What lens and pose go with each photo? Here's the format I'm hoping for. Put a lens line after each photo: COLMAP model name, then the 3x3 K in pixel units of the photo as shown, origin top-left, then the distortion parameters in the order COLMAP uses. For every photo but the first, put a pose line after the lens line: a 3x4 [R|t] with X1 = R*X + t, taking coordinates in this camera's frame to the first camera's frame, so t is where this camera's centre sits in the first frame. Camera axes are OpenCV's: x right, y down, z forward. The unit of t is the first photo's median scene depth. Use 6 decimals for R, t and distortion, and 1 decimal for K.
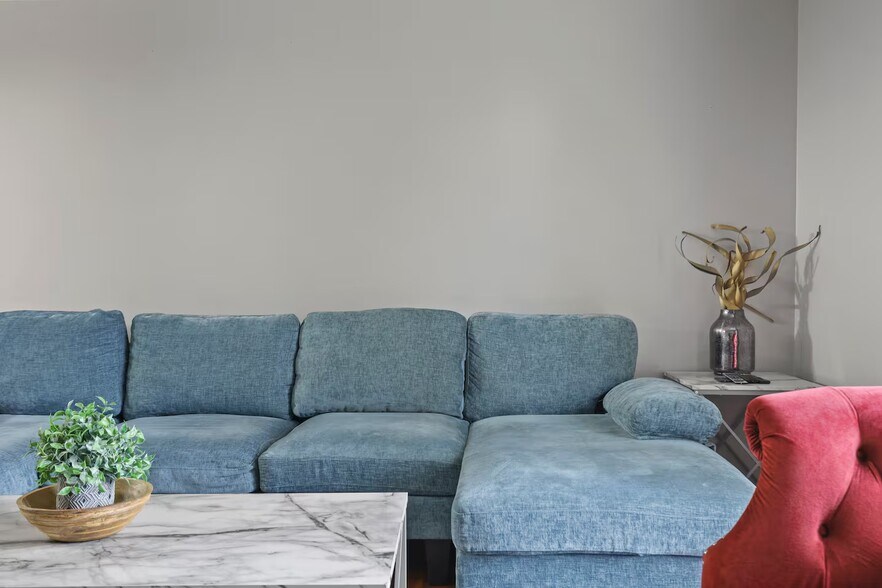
lens RADIAL K [[843.9, 0, 441.0], [0, 843.9, 294.0], [0, 0, 1]] dist [0.039470, -0.001874]
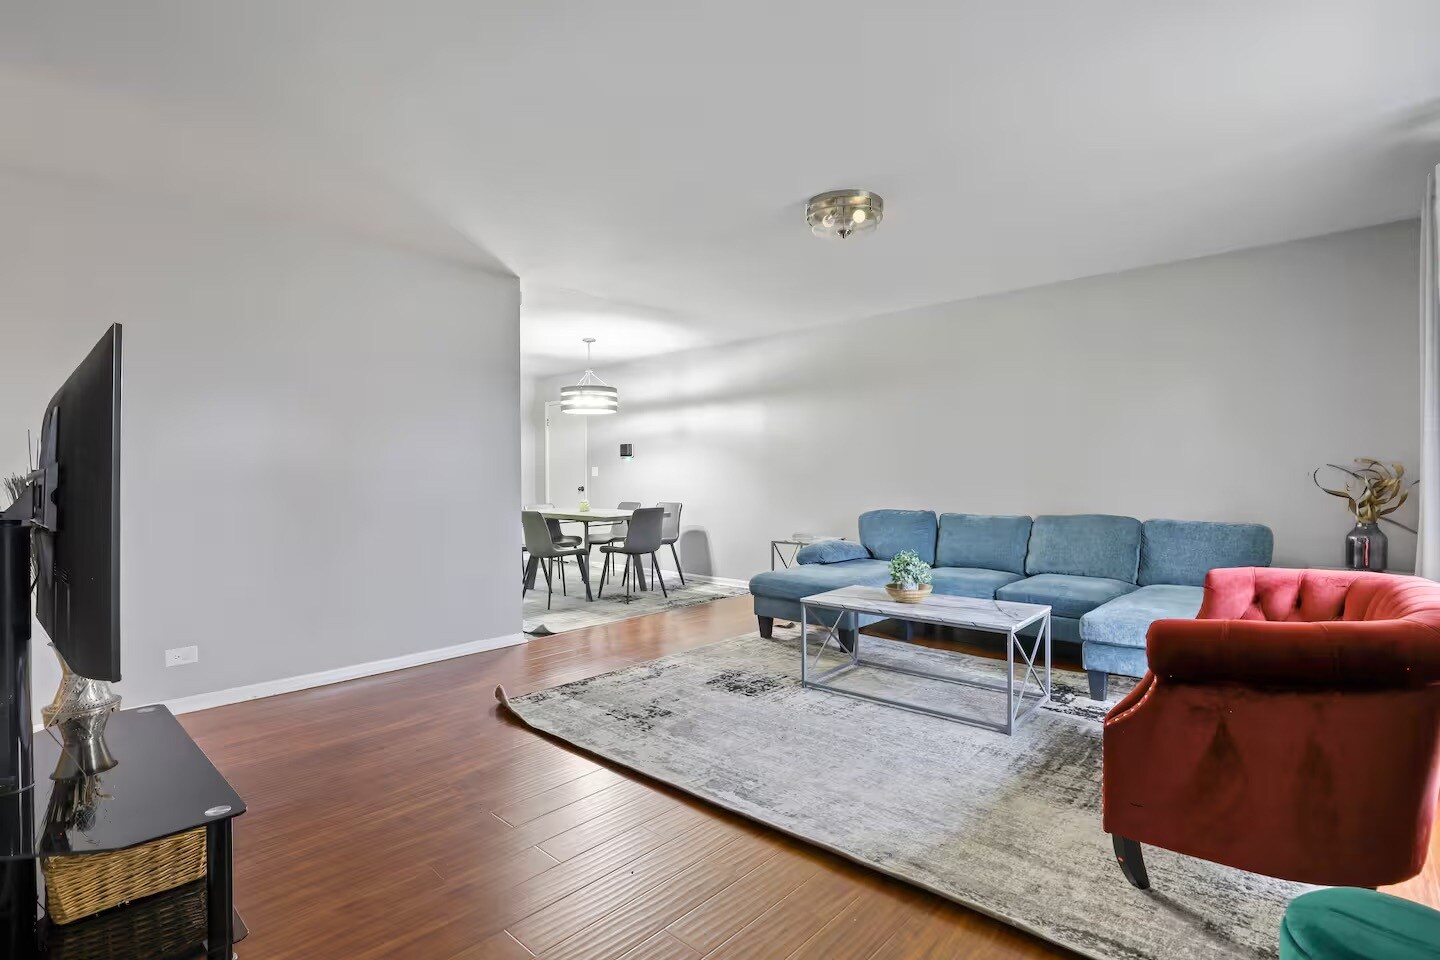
lens RADIAL K [[679.7, 0, 723.4], [0, 679.7, 475.4], [0, 0, 1]] dist [-0.022117, 0.000655]
pose [[0.764975, -0.003452, -0.644050, 0.254986], [-0.006631, 0.999890, -0.013236, -0.039005], [0.644025, 0.014396, 0.764869, -0.499425]]
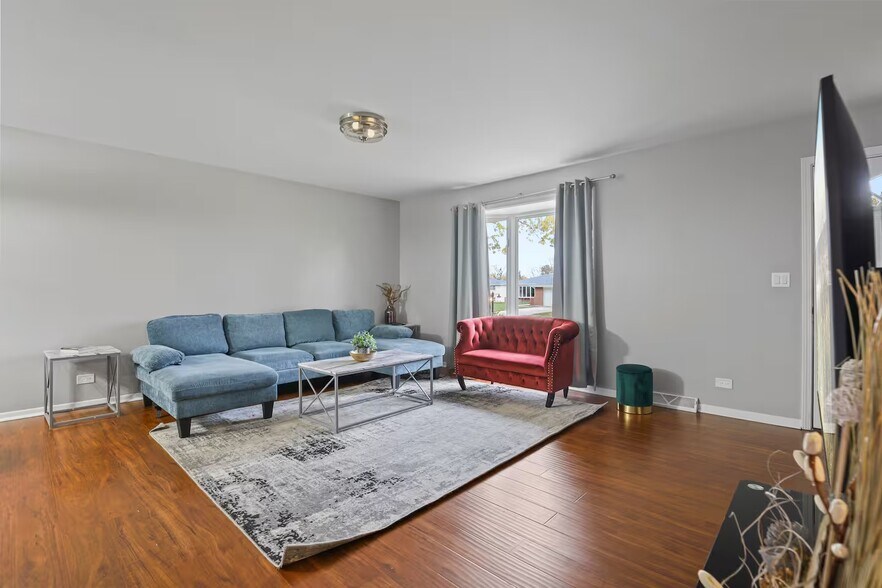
lens RADIAL K [[416.3, 0, 443.1], [0, 416.3, 291.2], [0, 0, 1]] dist [-0.022117, 0.000655]
pose [[0.659487, -0.004178, 0.751705, -0.929998], [0.012016, 0.999915, -0.004985, -0.038705], [-0.751620, 0.012320, 0.659481, -0.409211]]
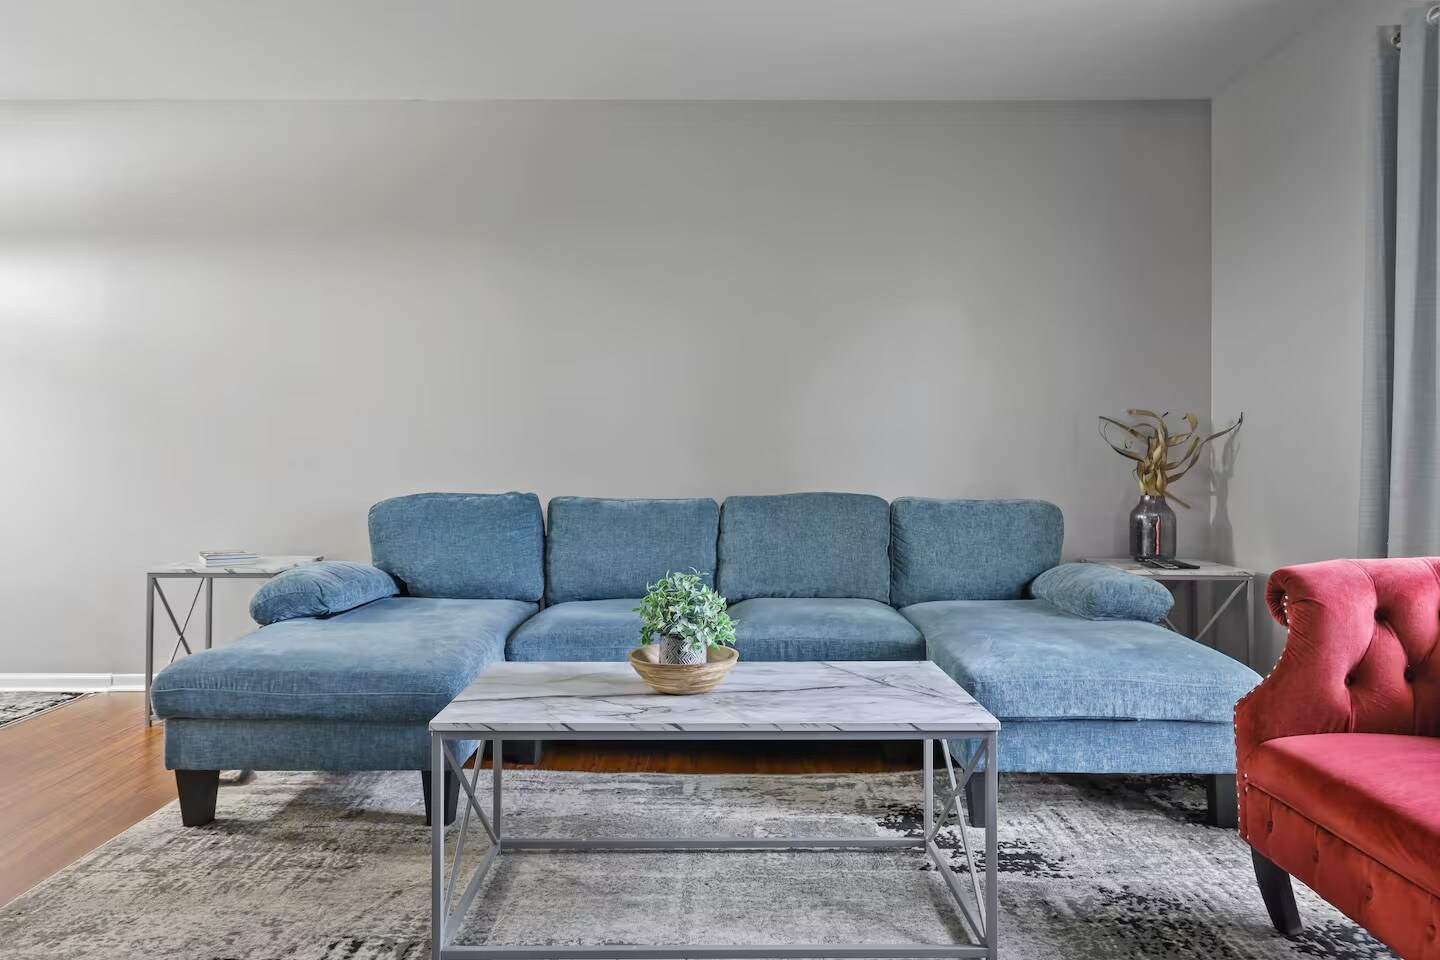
lens RADIAL K [[995.8, 0, 717.6], [0, 995.8, 458.1], [0, 0, 1]] dist [0.000183, 0.005651]
pose [[0.999572, 0.006138, 0.028609, -0.210574], [-0.005515, 0.999747, -0.021802, 0.002832], [-0.028736, 0.021634, 0.999353, -0.161778]]
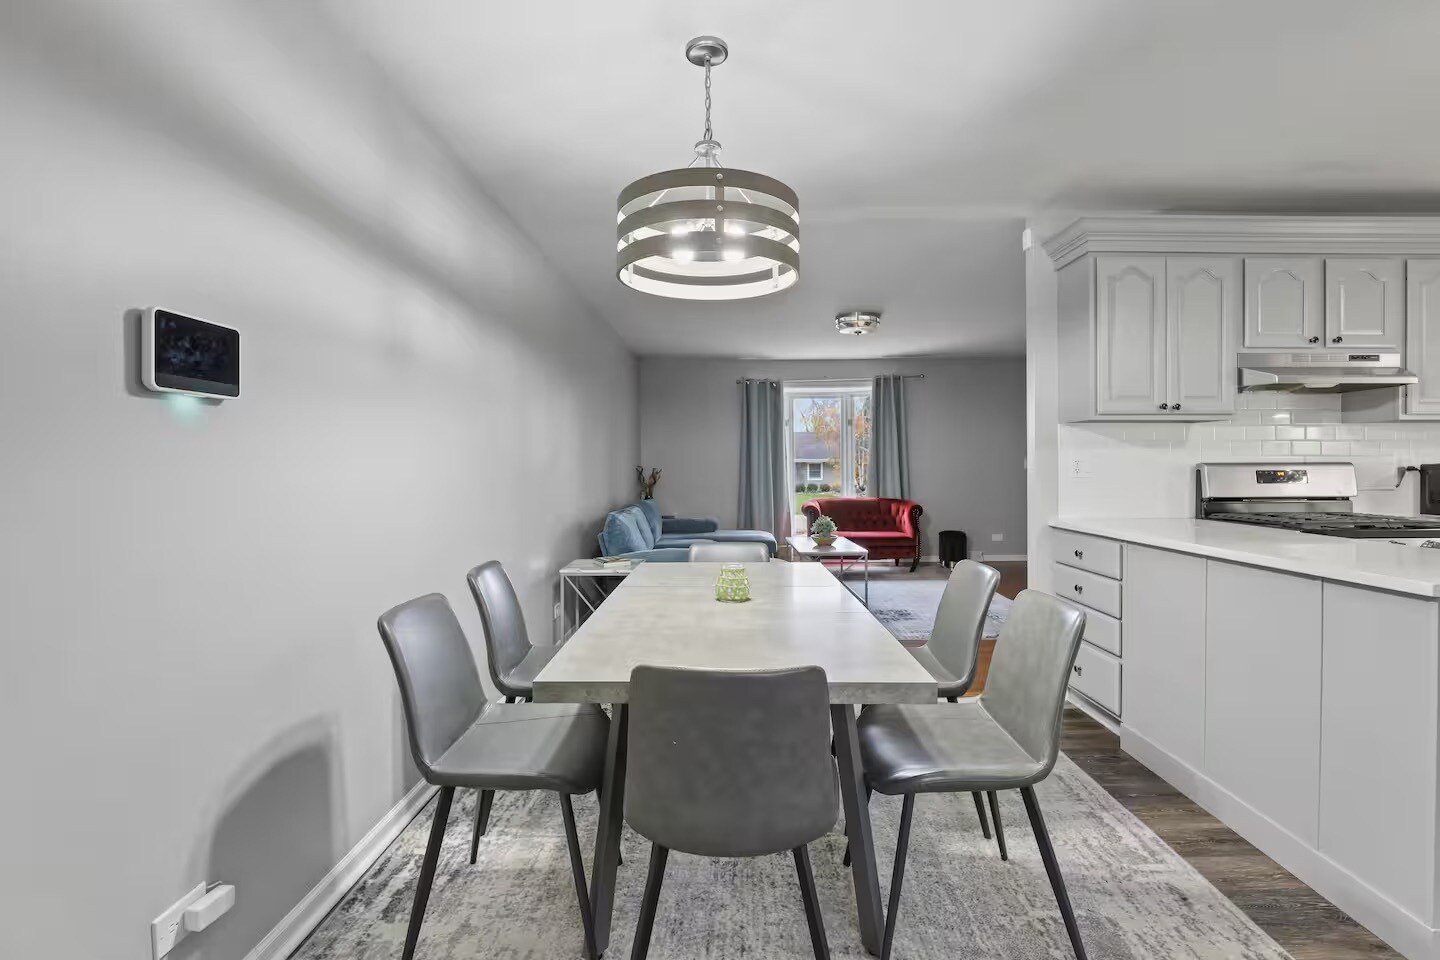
lens RADIAL K [[659.1, 0, 726.0], [0, 659.1, 473.4], [0, 0, 1]] dist [-0.022378, 0.000444]
pose [[-0.031187, -0.011943, 0.999442, -2.019319], [0.022295, 0.999672, 0.012641, -0.081534], [-0.999265, 0.022677, -0.030910, 0.834990]]
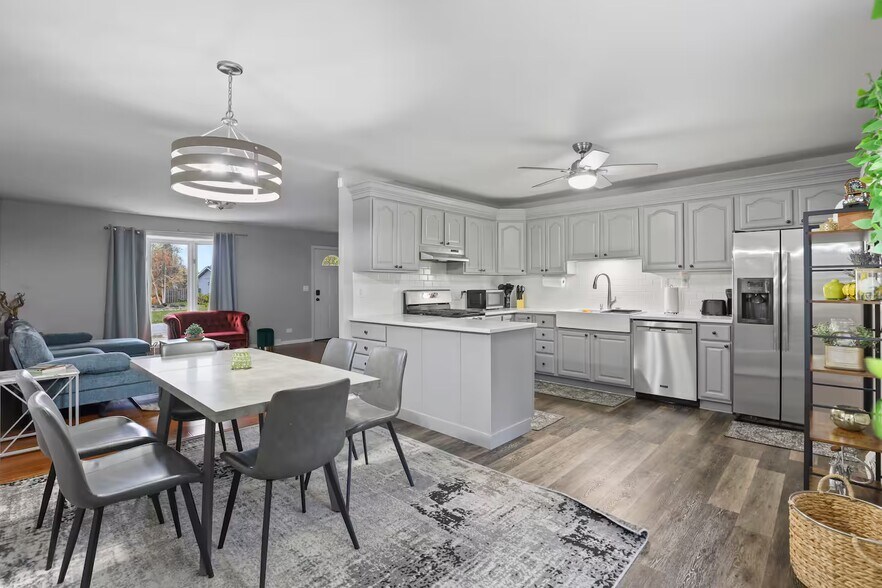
lens RADIAL K [[411.8, 0, 443.0], [0, 411.8, 282.6], [0, 0, 1]] dist [-0.024319, 0.000638]
pose [[-0.754631, 0.007949, 0.656101, -2.132319], [0.015268, 0.999869, 0.005447, -0.102589], [-0.655971, 0.014127, -0.754653, 1.123459]]
